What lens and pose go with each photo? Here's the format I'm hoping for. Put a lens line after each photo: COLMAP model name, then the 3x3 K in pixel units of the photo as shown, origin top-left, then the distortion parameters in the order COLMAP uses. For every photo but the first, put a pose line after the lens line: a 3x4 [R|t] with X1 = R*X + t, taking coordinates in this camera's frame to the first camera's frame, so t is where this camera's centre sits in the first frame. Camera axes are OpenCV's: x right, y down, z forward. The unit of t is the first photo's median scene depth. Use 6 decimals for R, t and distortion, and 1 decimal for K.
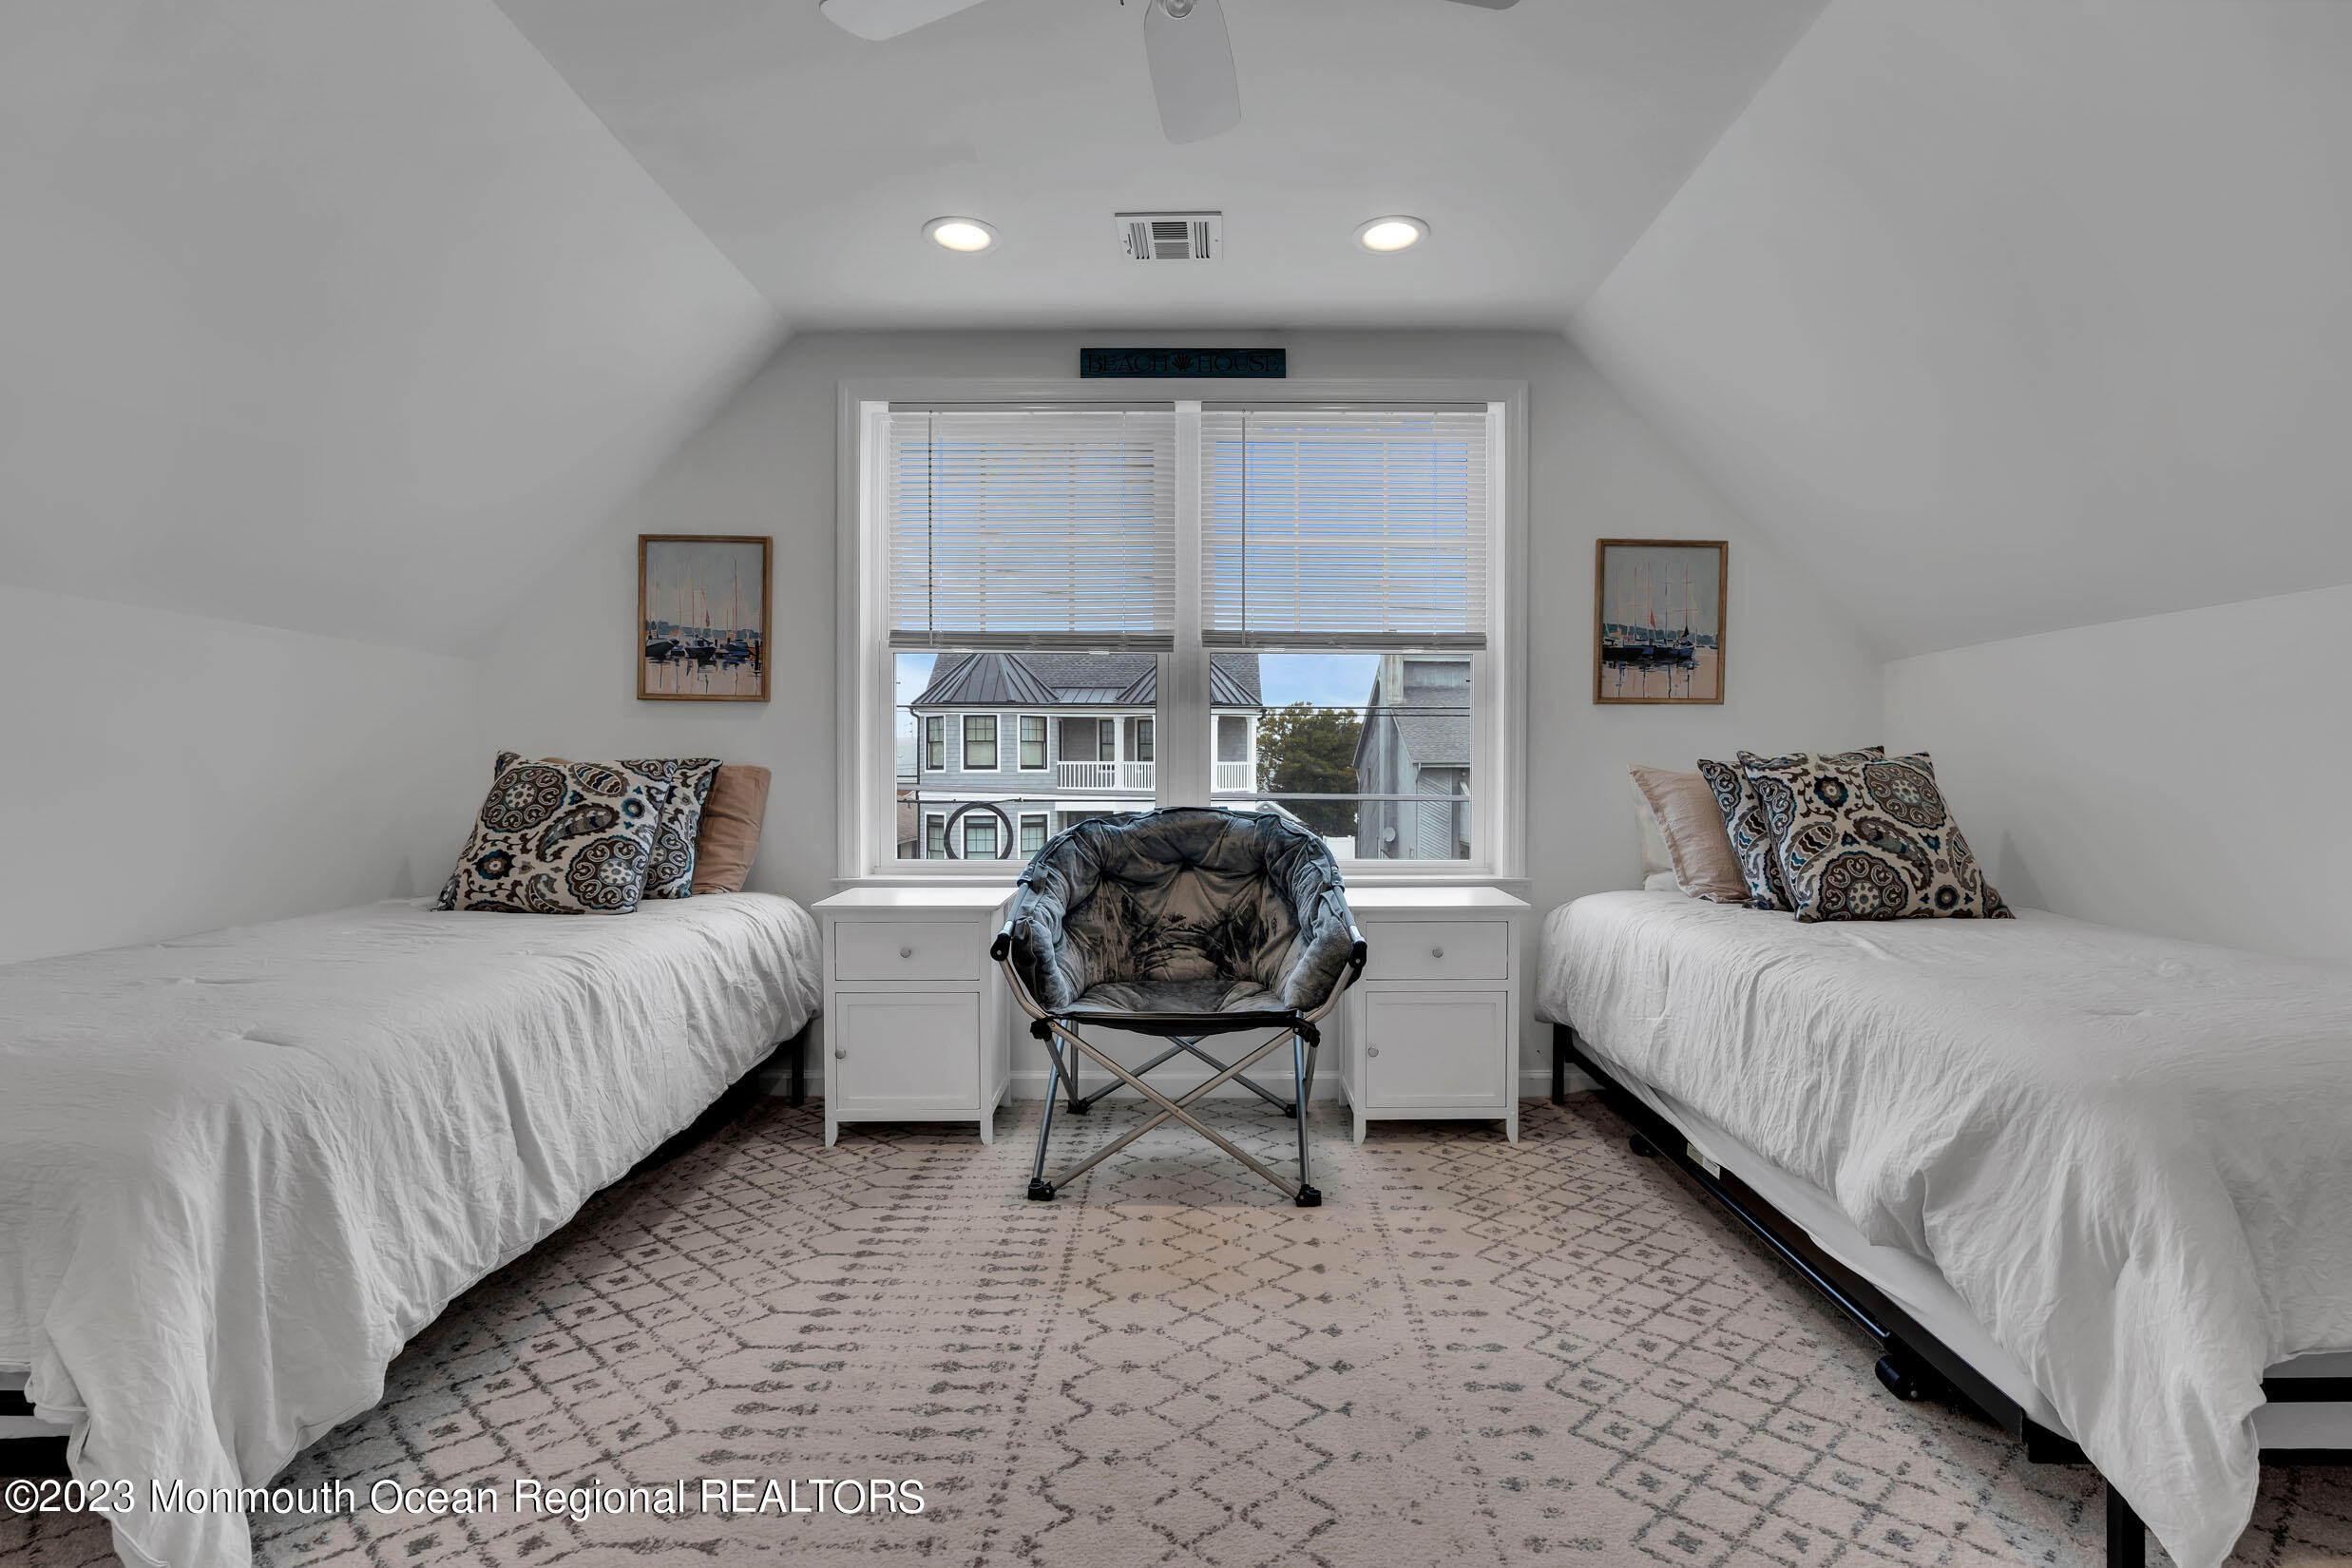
lens RADIAL K [[1070.0, 0, 1185.6], [0, 1070.0, 783.1], [0, 0, 1]] dist [-0.010363, 0.000887]
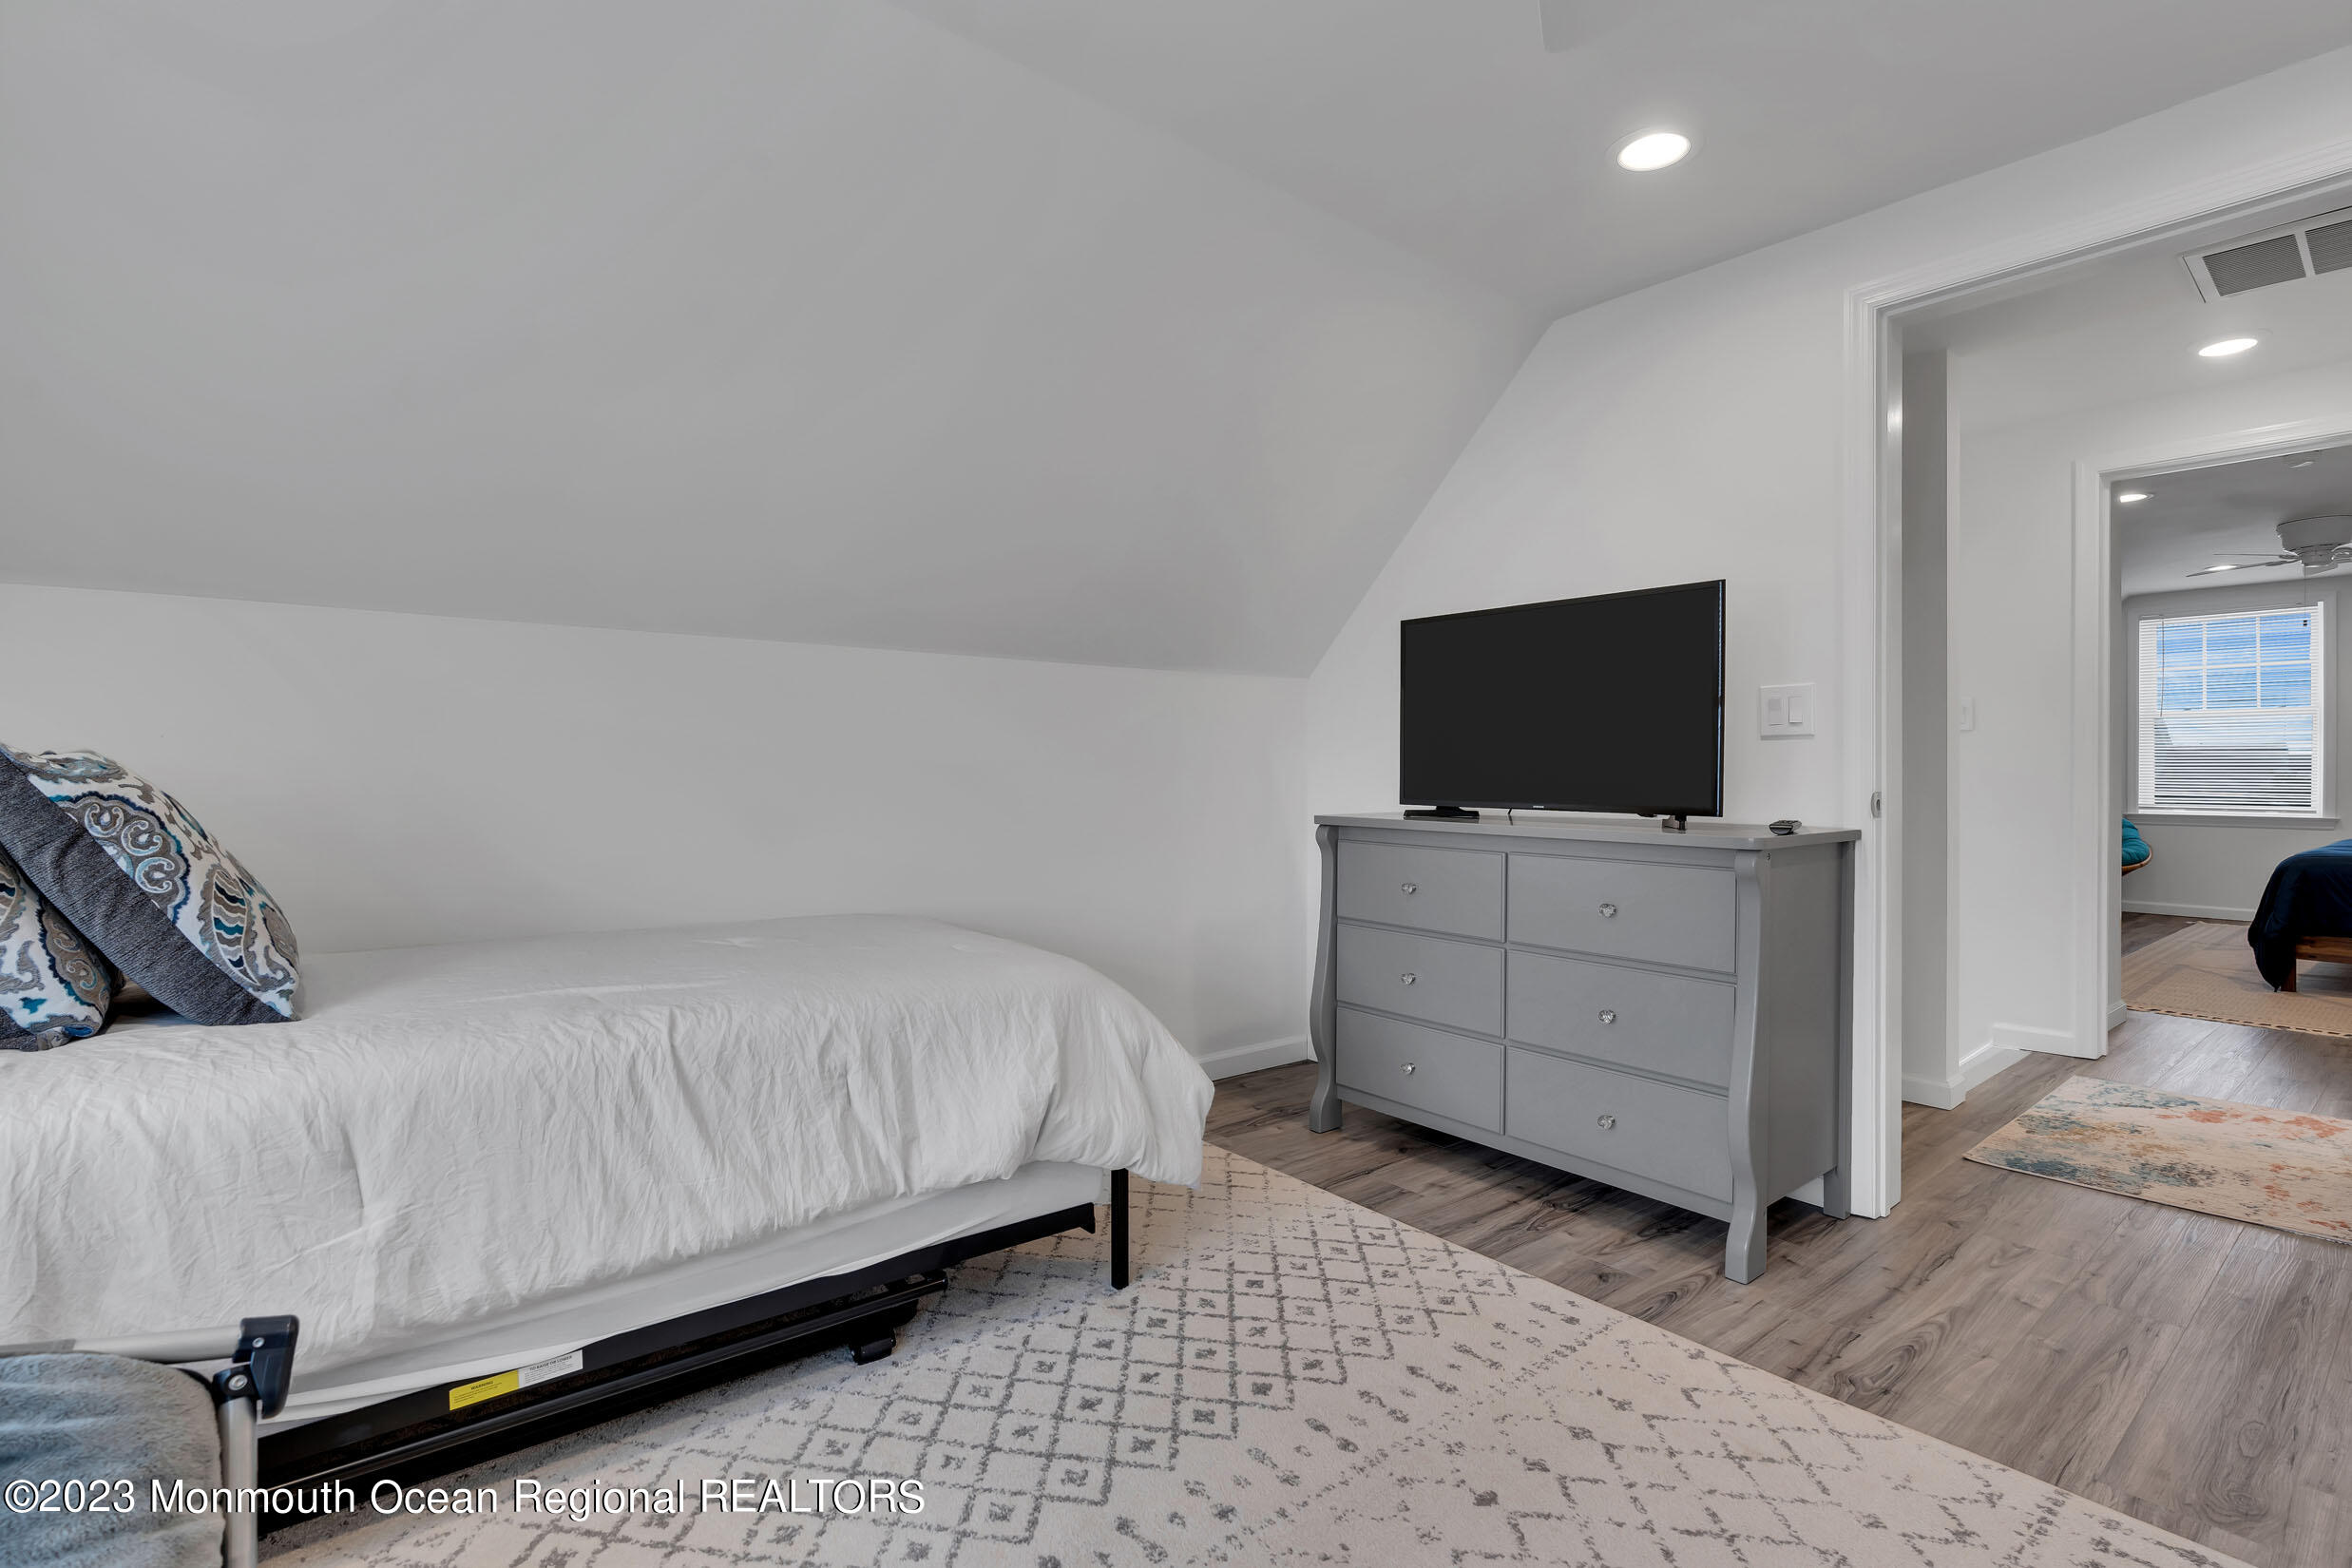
lens RADIAL K [[1070.0, 0, 1190.3], [0, 1070.0, 788.0], [0, 0, 1]] dist [-0.010363, 0.000887]
pose [[-0.645104, -0.002181, 0.764092, -0.246265], [0.004363, 0.999969, 0.006538, -0.010332], [-0.764082, 0.007551, -0.645075, 0.967649]]
